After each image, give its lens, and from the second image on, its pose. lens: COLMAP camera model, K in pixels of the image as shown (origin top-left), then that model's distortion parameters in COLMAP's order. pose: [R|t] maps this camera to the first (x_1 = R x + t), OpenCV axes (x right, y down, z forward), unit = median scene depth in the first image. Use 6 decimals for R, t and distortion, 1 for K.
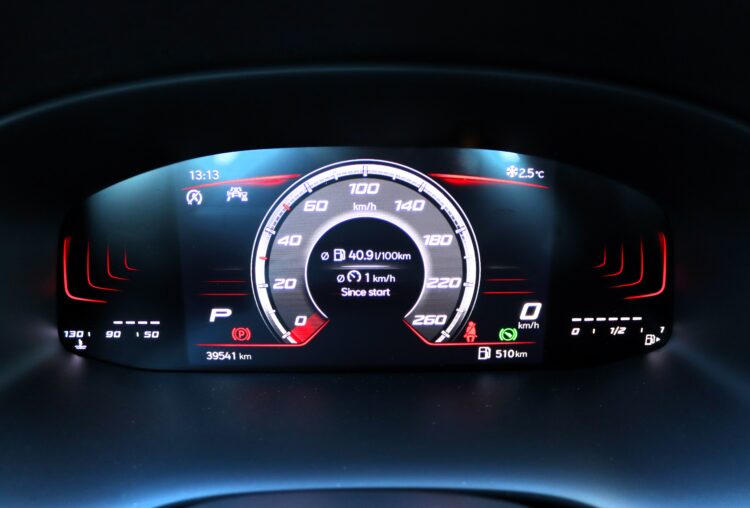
lens RADIAL K [[621.8, 0, 375.0], [0, 621.8, 254.0], [0, 0, 1]] dist [-0.164561, 0.110243]
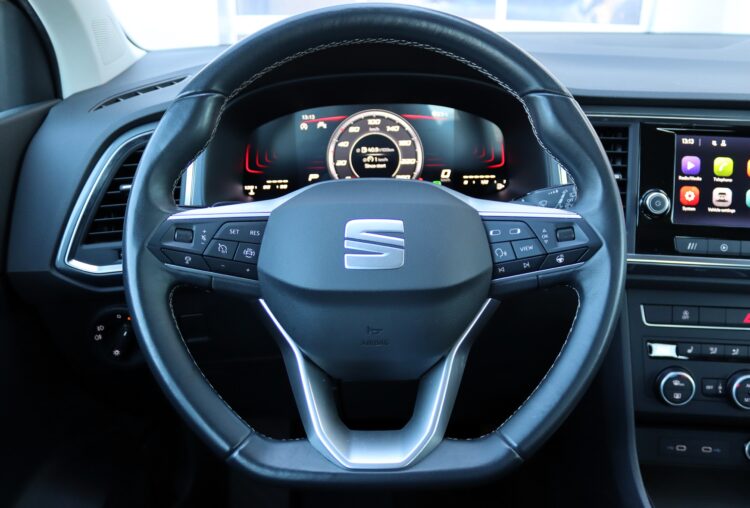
lens RADIAL K [[658.7, 0, 394.4], [0, 658.7, 253.0], [0, 0, 1]] dist [-0.098820, 0.007163]
pose [[0.999857, -0.014317, -0.008998, 0.076432], [0.014367, 0.999881, 0.005559, 0.384624], [0.008918, -0.005688, 0.999944, -1.535353]]
